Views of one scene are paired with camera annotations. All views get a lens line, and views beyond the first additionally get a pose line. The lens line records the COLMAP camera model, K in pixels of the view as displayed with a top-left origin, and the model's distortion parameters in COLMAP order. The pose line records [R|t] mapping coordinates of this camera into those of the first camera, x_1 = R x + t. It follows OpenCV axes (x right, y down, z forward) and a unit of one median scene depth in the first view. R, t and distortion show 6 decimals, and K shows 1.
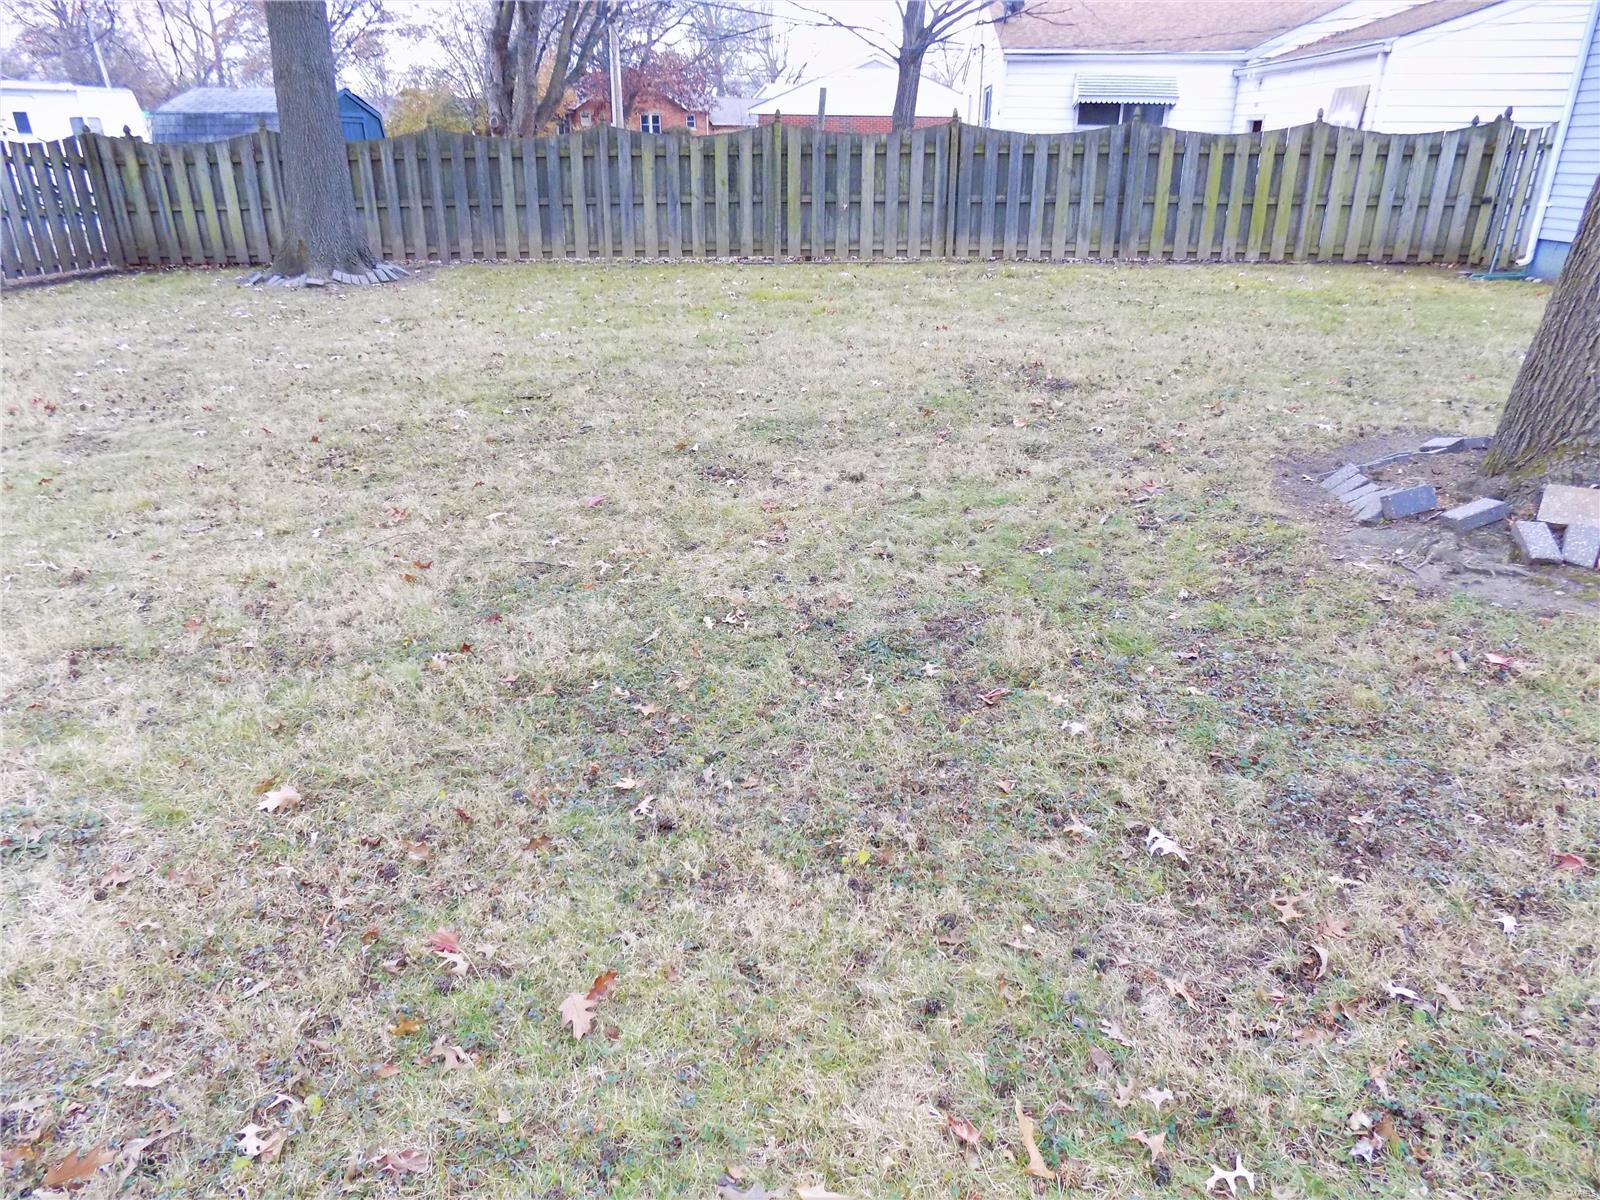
lens RADIAL K [[1090.0, 0, 800.0], [0, 1090.0, 600.0], [0, 0, 1]] dist [-0.003939, 0.000649]
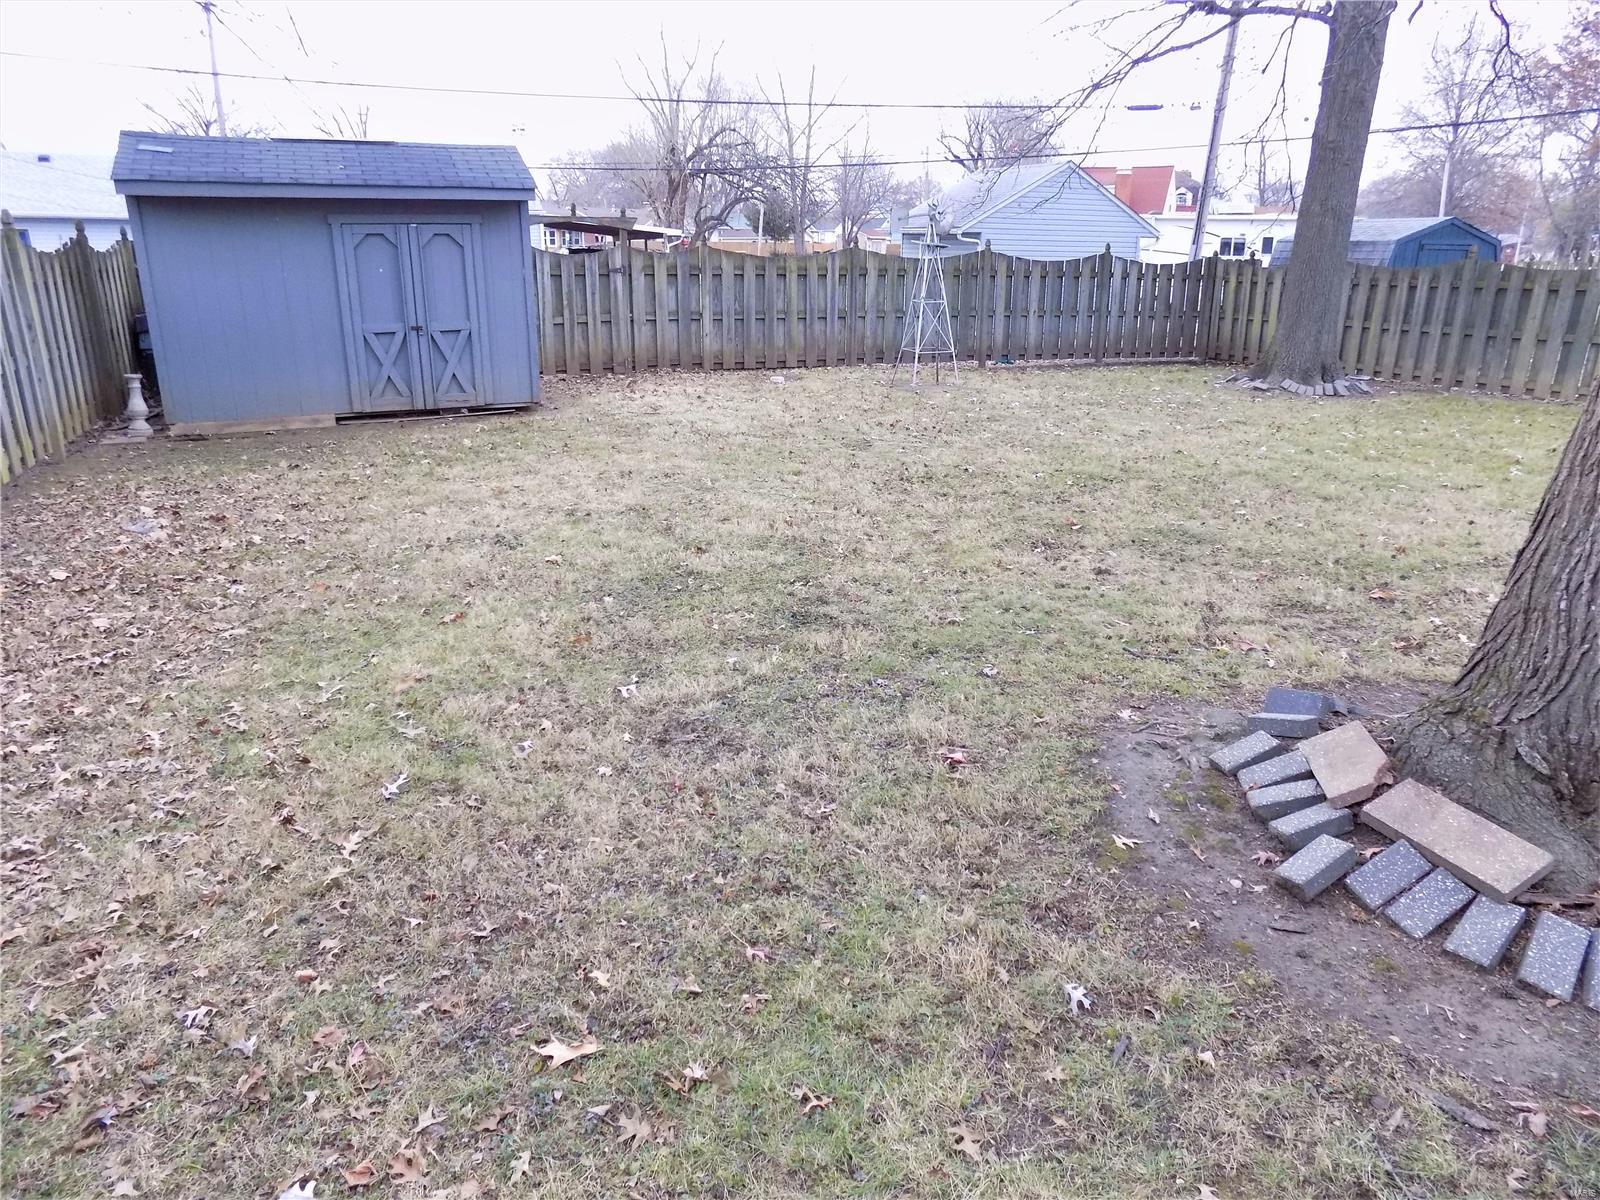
lens RADIAL K [[1090.0, 0, 800.0], [0, 1090.0, 600.0], [0, 0, 1]] dist [-0.003939, 0.000649]
pose [[0.447038, 0.287747, -0.846970, 0.826818], [-0.361016, 0.924348, 0.123488, -0.100267], [0.818428, 0.250566, 0.517100, 0.112557]]
